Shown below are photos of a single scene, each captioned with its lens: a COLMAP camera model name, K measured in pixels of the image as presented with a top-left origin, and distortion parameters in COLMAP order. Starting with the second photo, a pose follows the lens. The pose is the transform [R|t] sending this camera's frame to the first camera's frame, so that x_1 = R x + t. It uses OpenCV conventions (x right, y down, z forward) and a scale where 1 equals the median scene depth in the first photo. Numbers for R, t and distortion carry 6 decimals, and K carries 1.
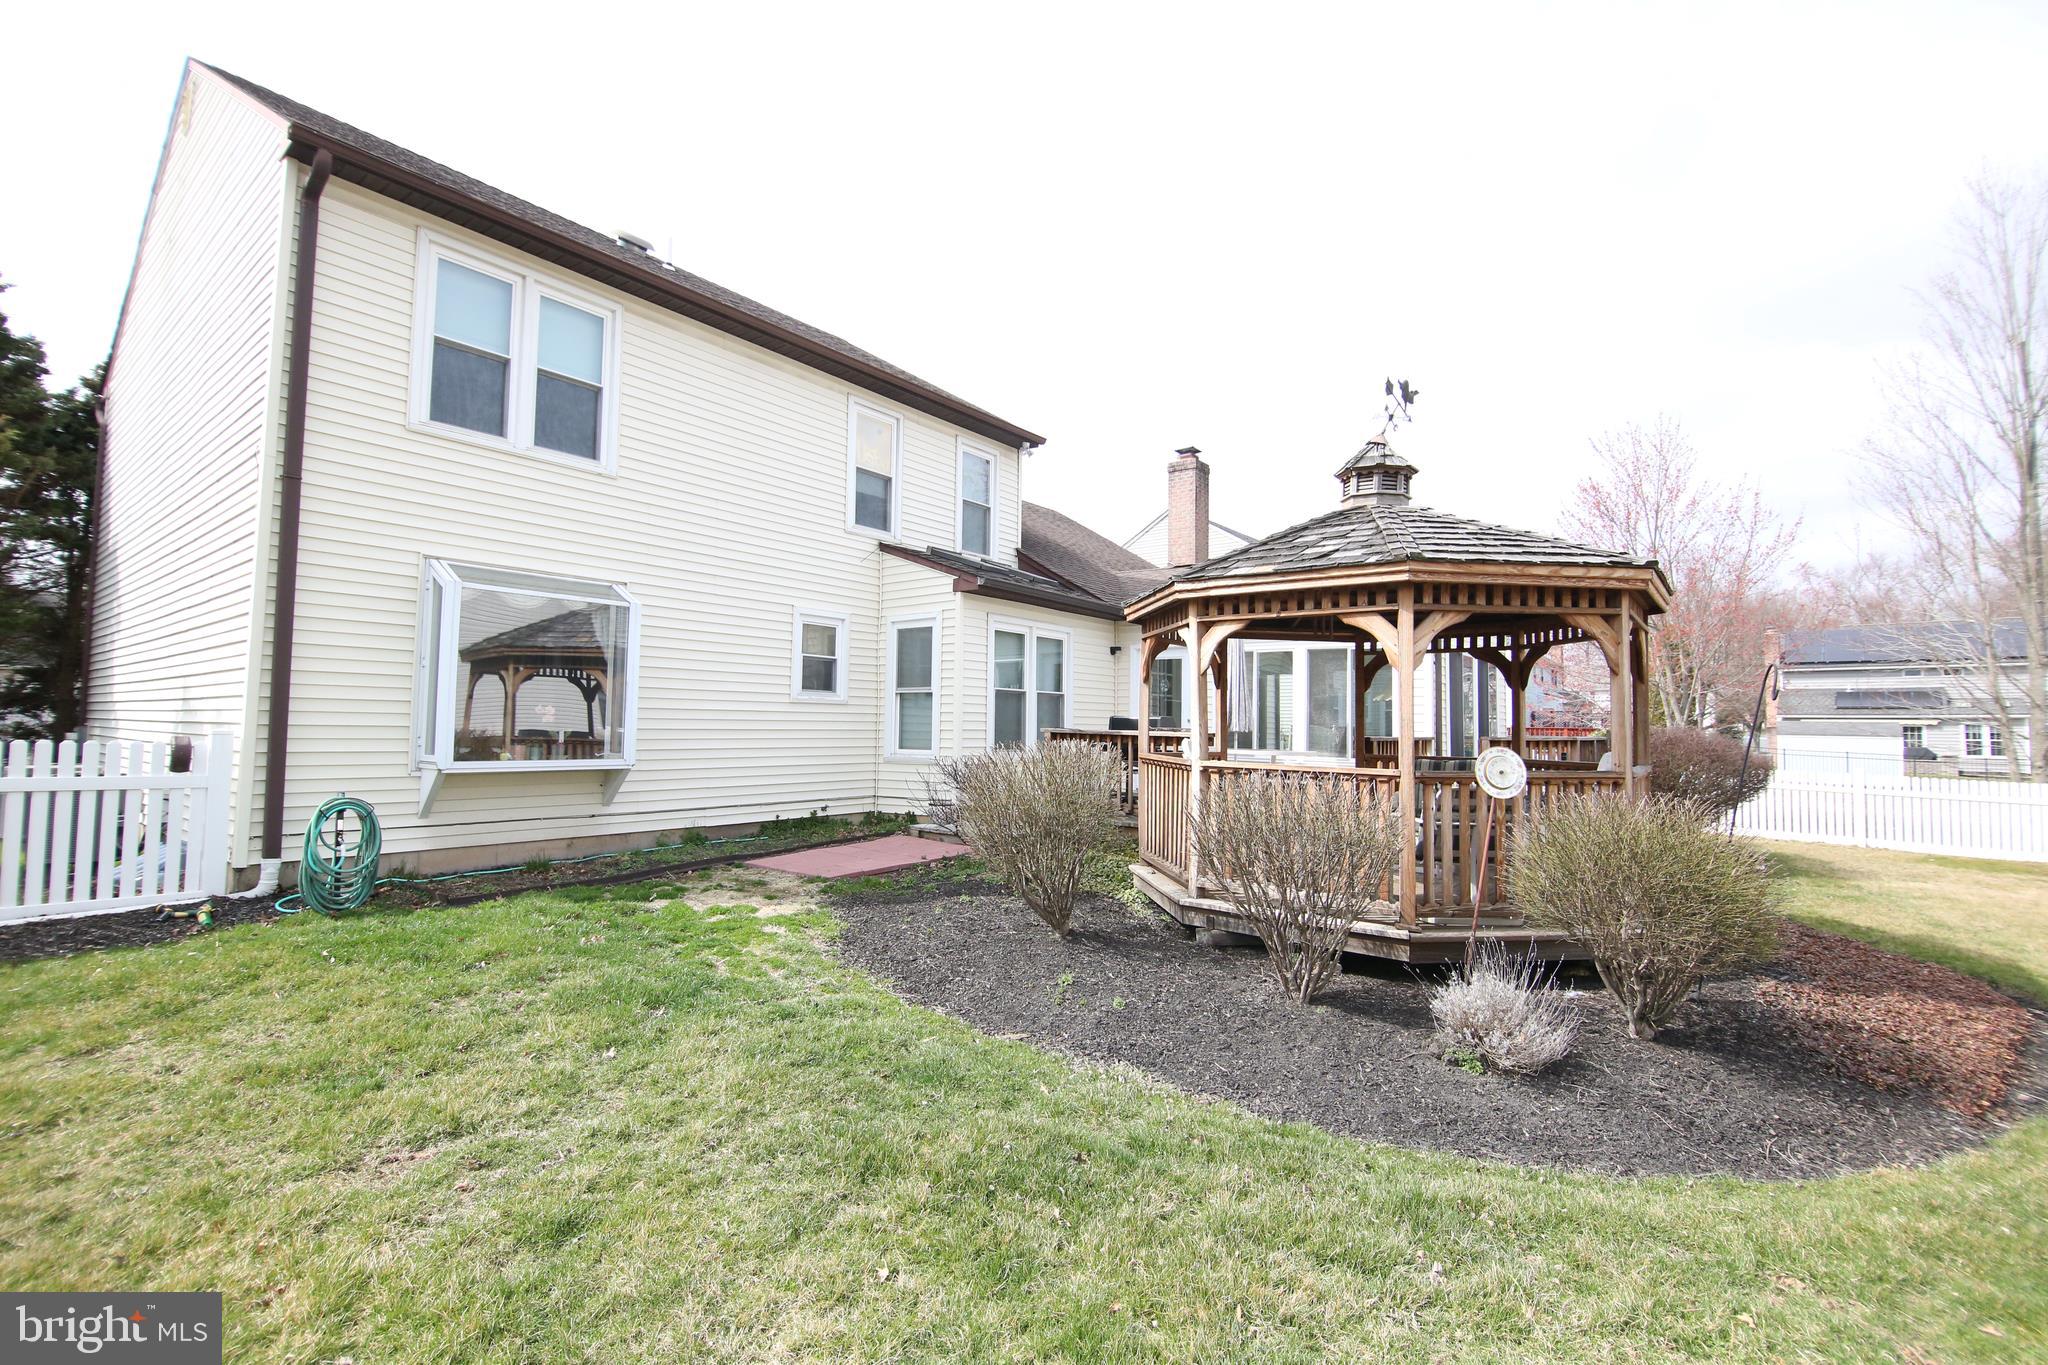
lens RADIAL K [[911.1, 0, 1020.3], [0, 911.1, 678.9], [0, 0, 1]] dist [-0.005204, -0.009169]
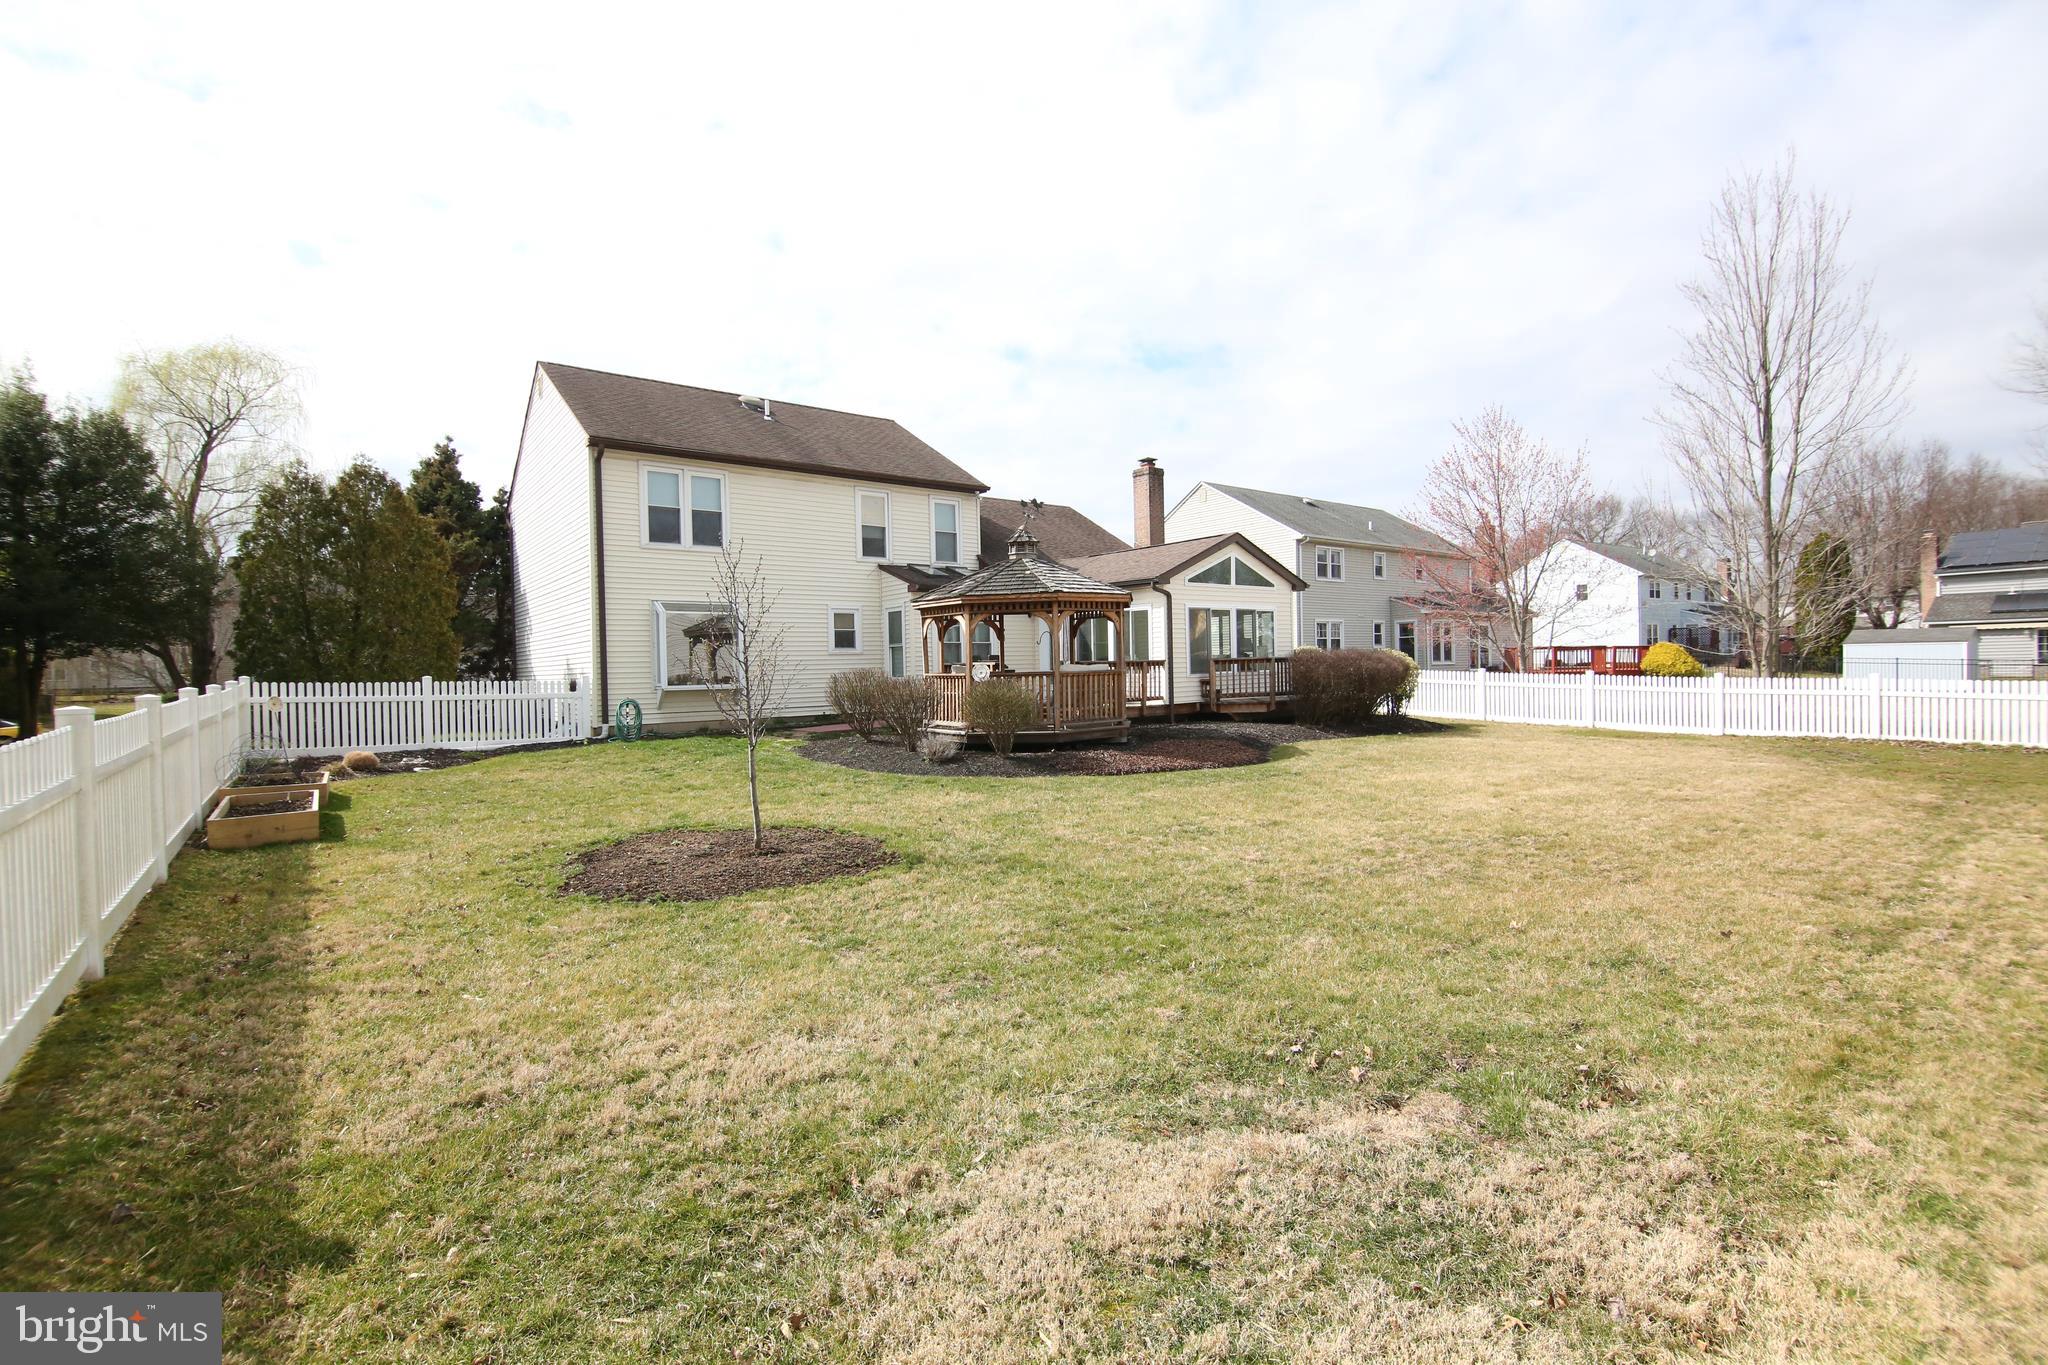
lens RADIAL K [[911.1, 0, 1026.9], [0, 911.1, 677.3], [0, 0, 1]] dist [-0.005204, -0.009169]
pose [[0.970503, -0.032938, -0.238829, 0.592374], [0.048310, 0.997100, 0.058796, -0.018538], [0.236200, -0.068600, 0.969280, -0.752416]]
